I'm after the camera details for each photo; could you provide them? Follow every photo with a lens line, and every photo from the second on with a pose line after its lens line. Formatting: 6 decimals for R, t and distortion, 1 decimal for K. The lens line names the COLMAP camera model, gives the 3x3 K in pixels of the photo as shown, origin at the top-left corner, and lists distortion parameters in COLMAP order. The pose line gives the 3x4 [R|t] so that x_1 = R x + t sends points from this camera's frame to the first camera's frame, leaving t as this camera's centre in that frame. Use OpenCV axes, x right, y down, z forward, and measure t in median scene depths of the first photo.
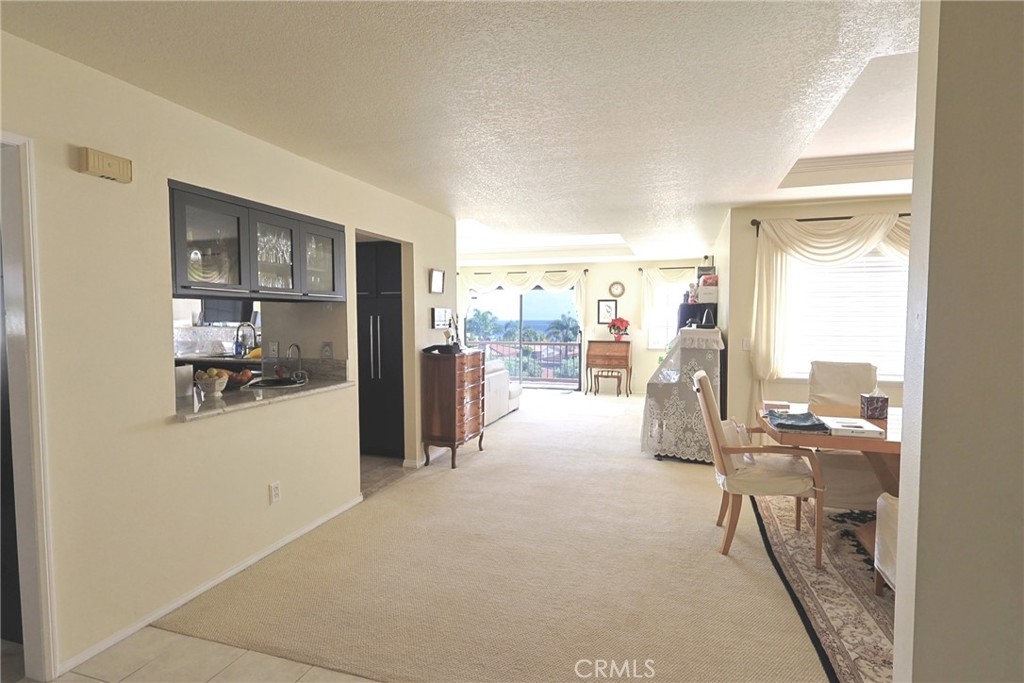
lens RADIAL K [[484.3, 0, 513.0], [0, 484.3, 340.1], [0, 0, 1]] dist [-0.016790, 0.000253]
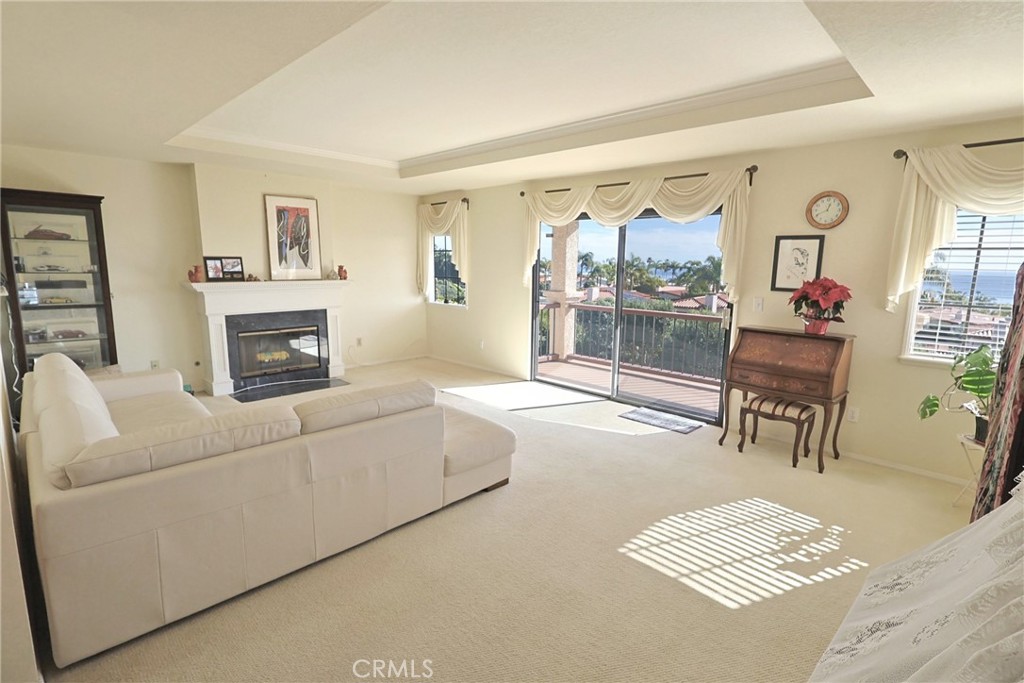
lens RADIAL K [[484.3, 0, 515.1], [0, 484.3, 345.6], [0, 0, 1]] dist [-0.016790, 0.000253]
pose [[0.901441, 0.086251, -0.424223, 0.158322], [-0.036428, 0.991589, 0.124197, -0.030219], [0.431367, -0.096503, 0.897000, 0.500979]]
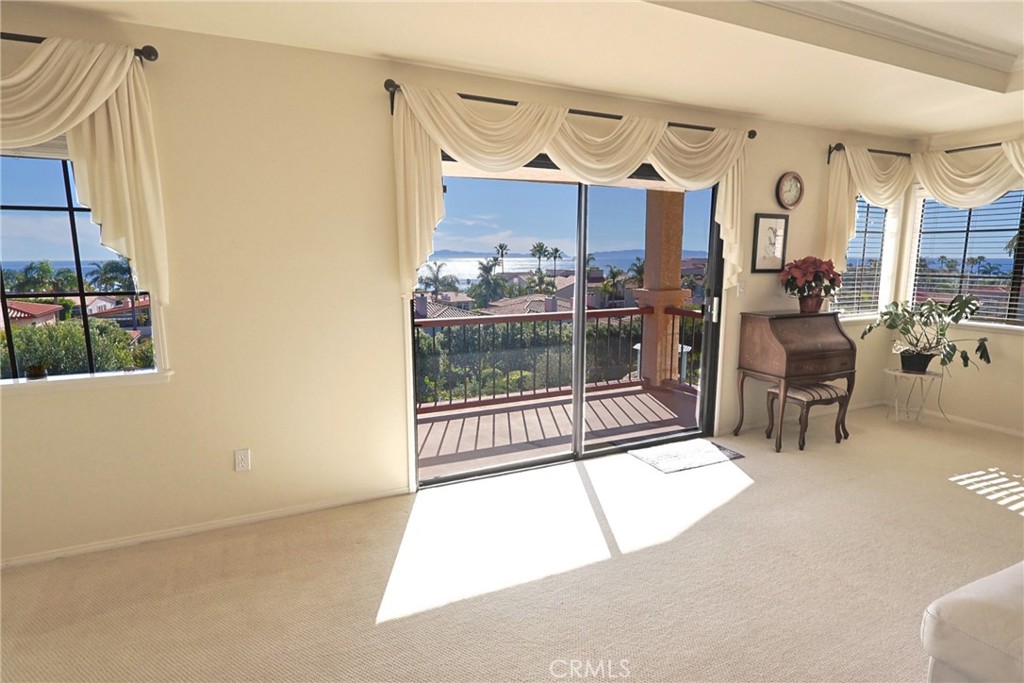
lens RADIAL K [[531.6, 0, 510.4], [0, 531.6, 341.3], [0, 0, 1]] dist [-0.017090, -0.000318]
pose [[0.737087, -0.109304, 0.666900, -0.291755], [0.033210, 0.991500, 0.125800, -0.039897], [-0.674982, -0.070577, 0.734451, 0.818128]]
